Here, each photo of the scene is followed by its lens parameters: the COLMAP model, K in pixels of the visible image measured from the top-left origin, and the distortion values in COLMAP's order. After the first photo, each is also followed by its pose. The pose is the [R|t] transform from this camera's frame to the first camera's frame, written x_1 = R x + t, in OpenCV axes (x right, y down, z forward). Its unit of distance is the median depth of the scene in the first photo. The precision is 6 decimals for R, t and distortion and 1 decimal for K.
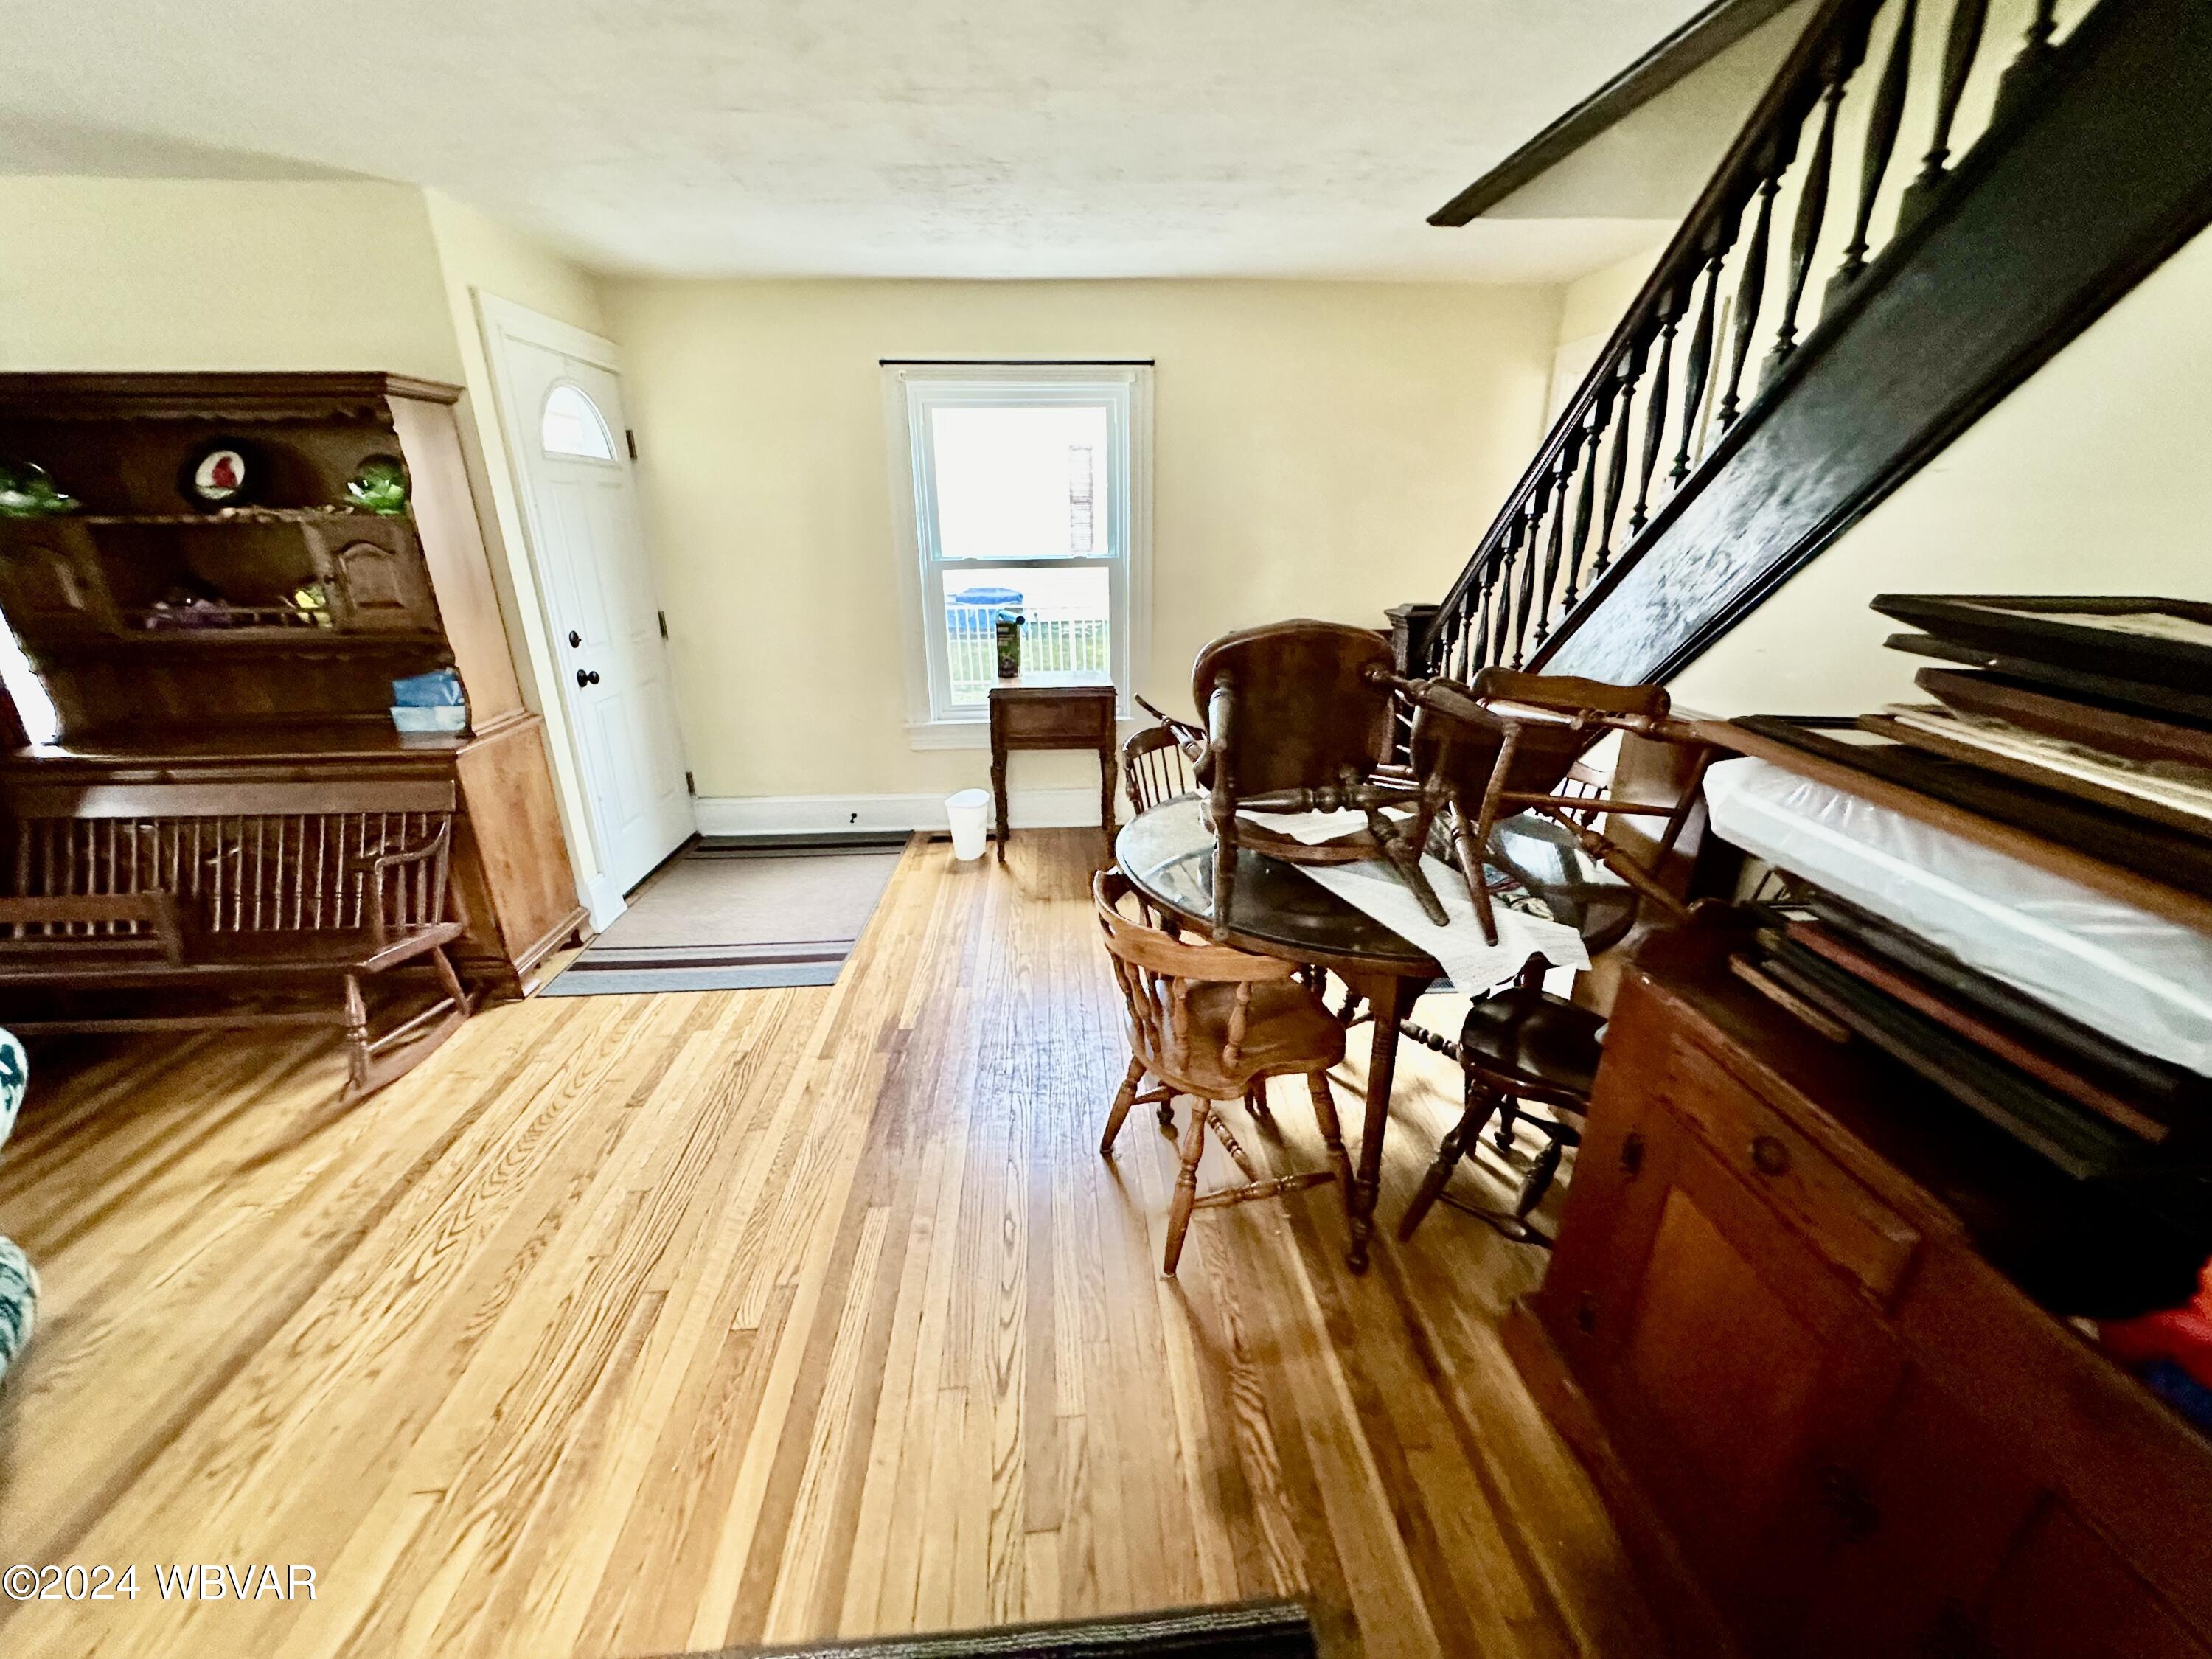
lens RADIAL K [[883.2, 0, 1108.2], [0, 883.2, 825.3], [0, 0, 1]] dist [-0.001622, 0.000153]
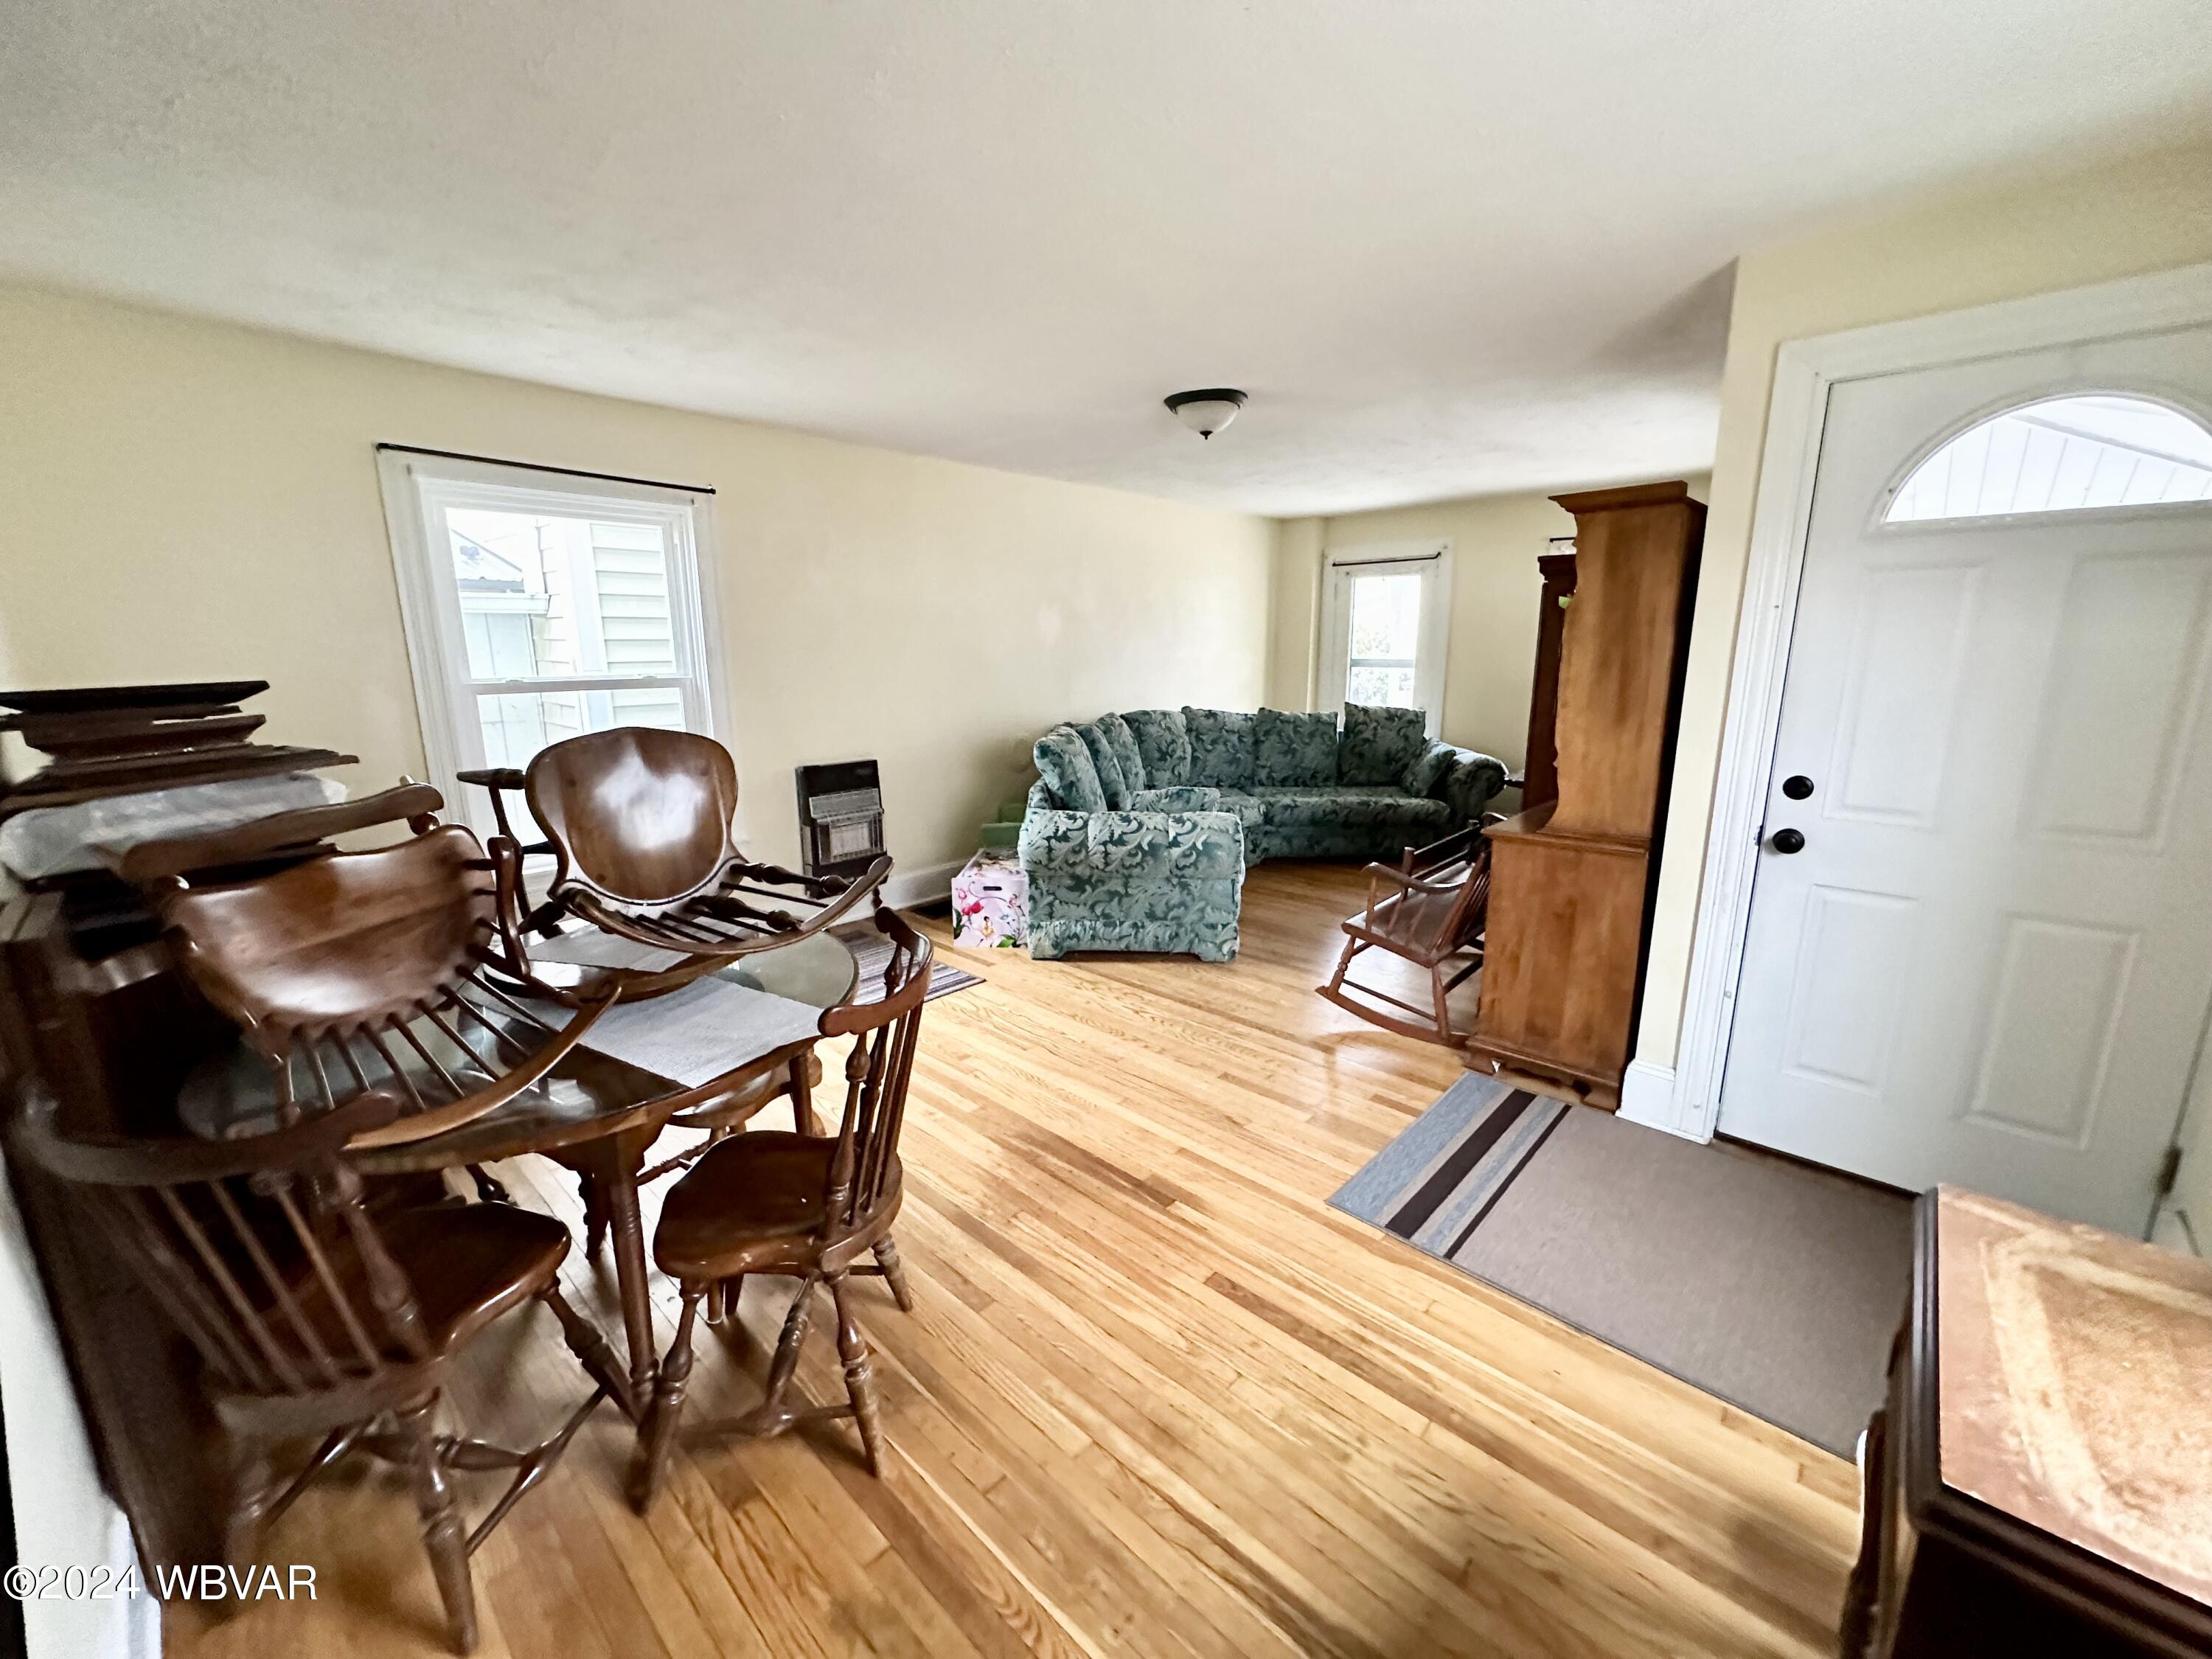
lens RADIAL K [[883.2, 0, 1107.5], [0, 883.2, 825.2], [0, 0, 1]] dist [-0.001622, 0.000153]
pose [[-0.731090, 0.150941, -0.665376, 0.282262], [-0.211950, 0.876728, 0.431770, -0.383500], [0.648525, 0.456689, -0.608975, 1.118574]]
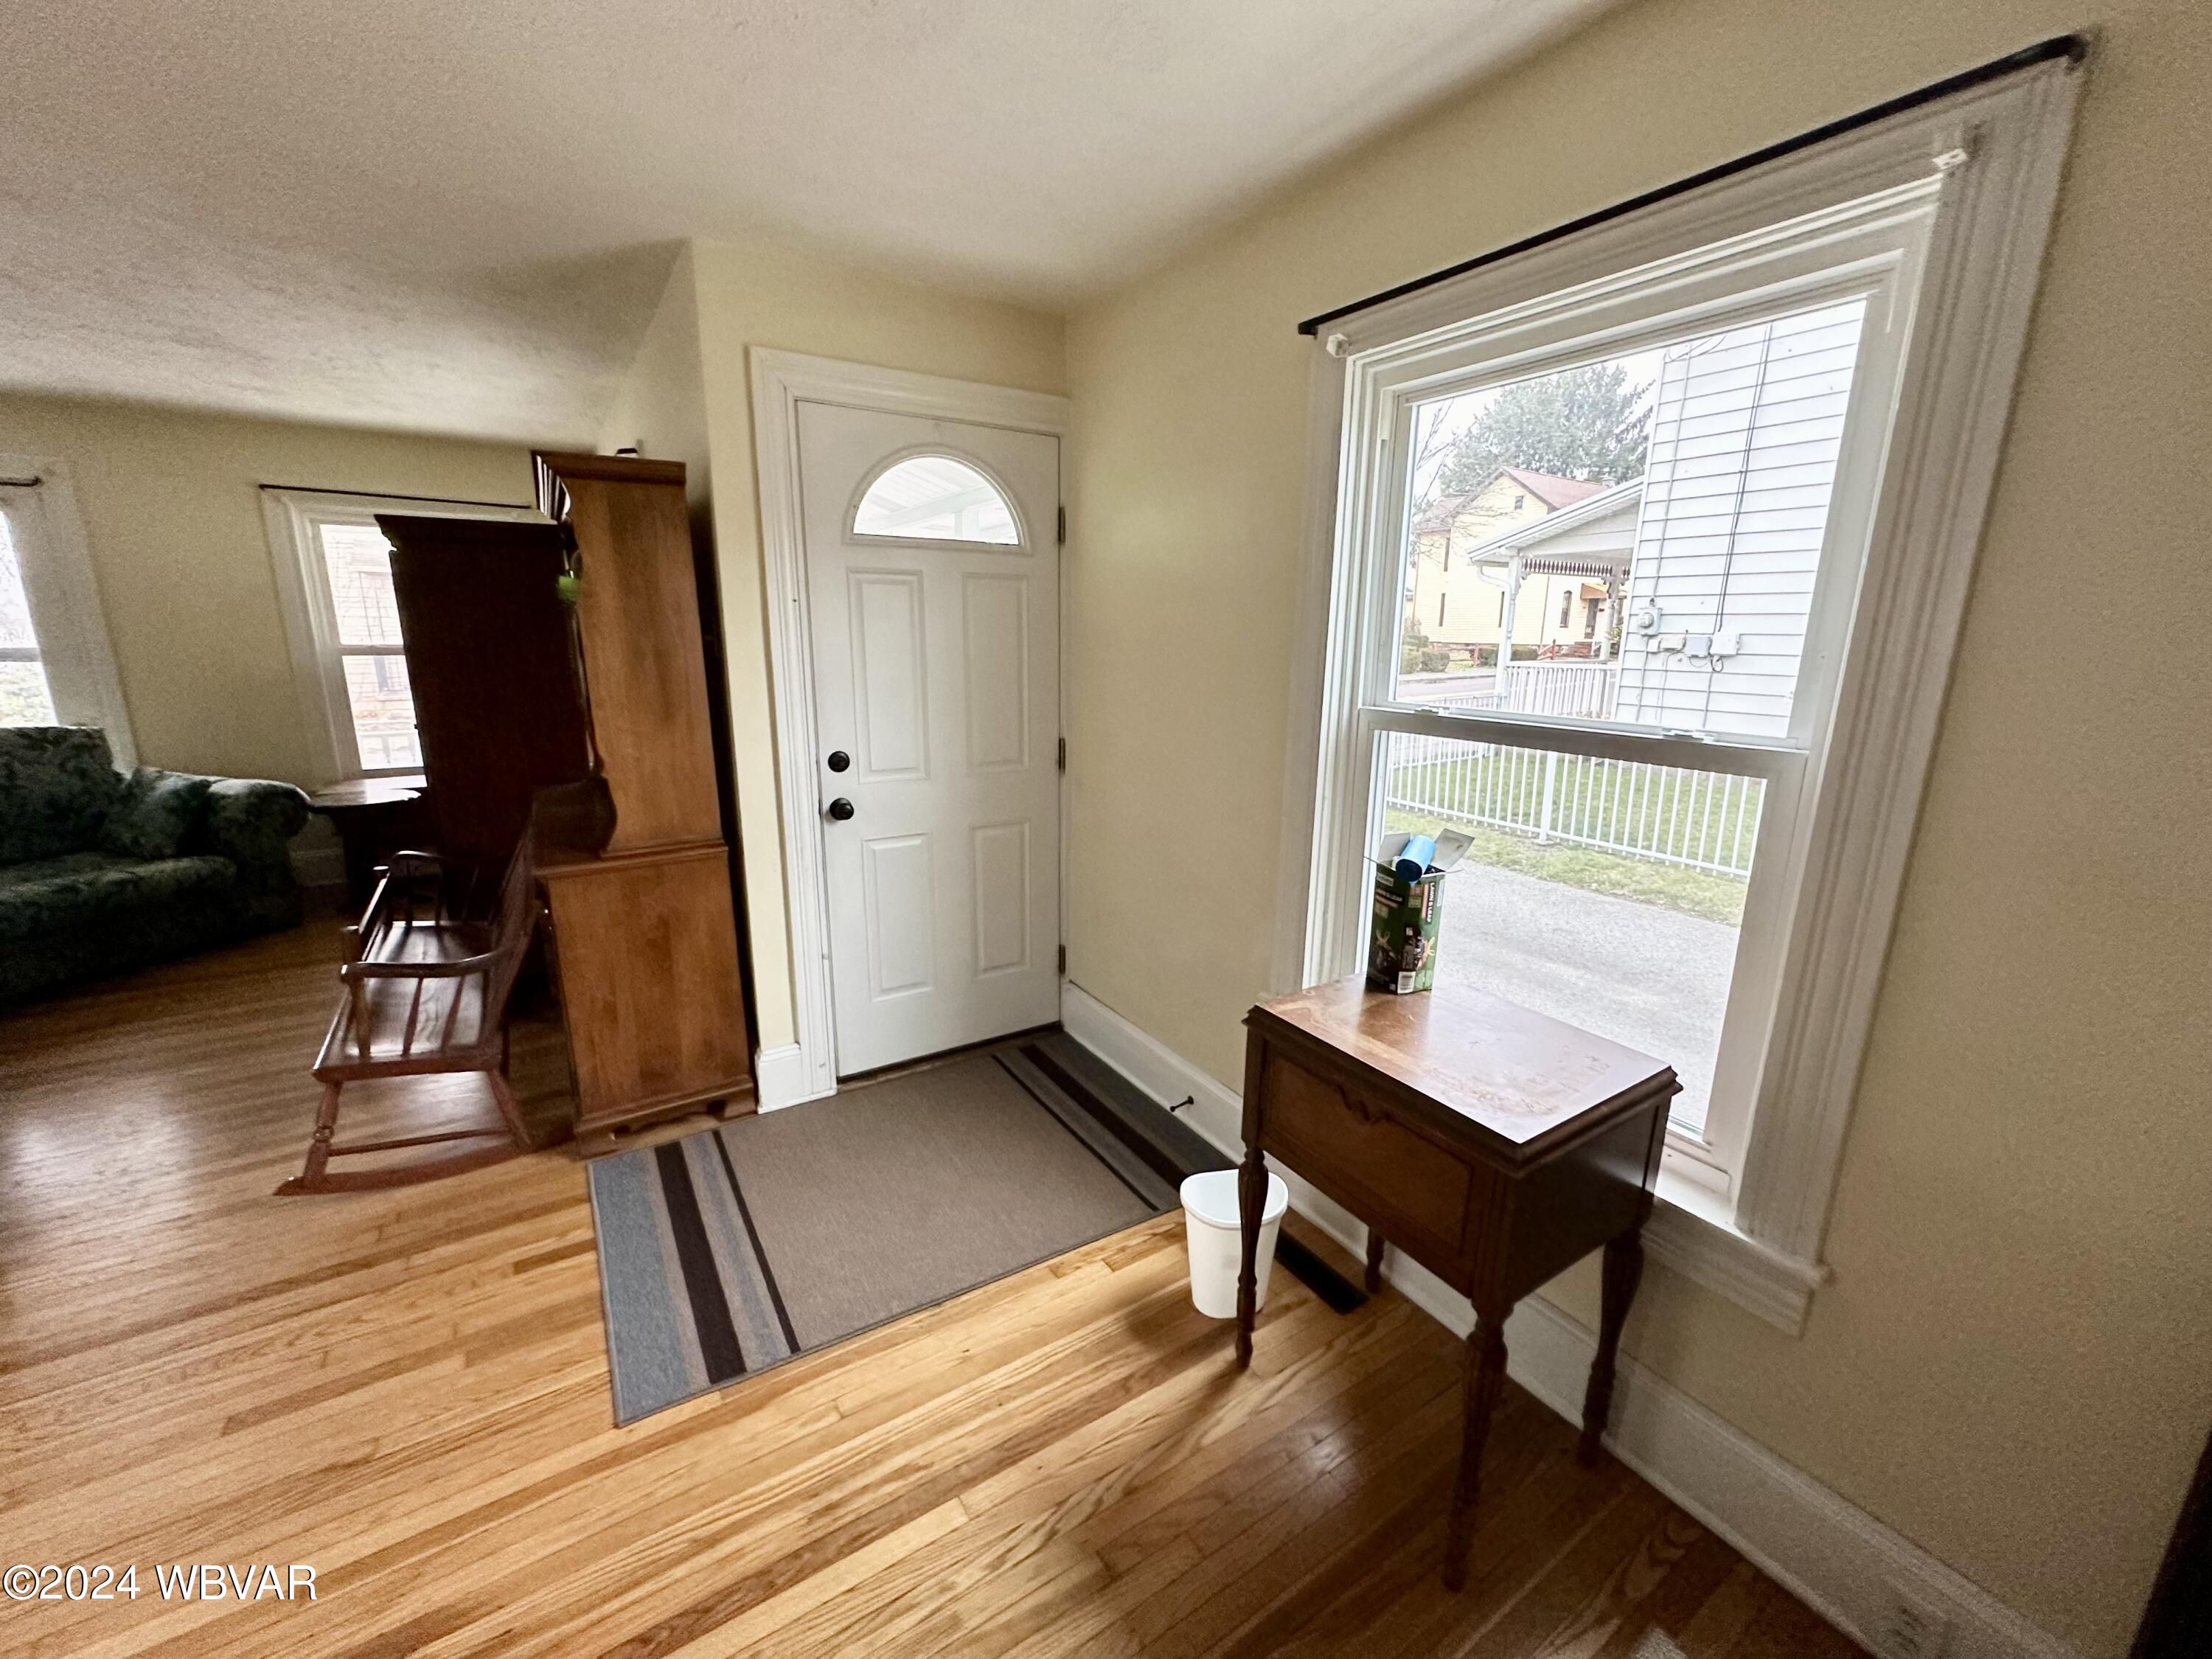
lens RADIAL K [[883.2, 0, 1105.3], [0, 883.2, 827.2], [0, 0, 1]] dist [-0.001622, 0.000153]
pose [[0.478580, 0.211657, -0.852152, 0.216081], [-0.301389, 0.951146, 0.066981, -0.289849], [0.824697, 0.224774, 0.518990, 0.820727]]
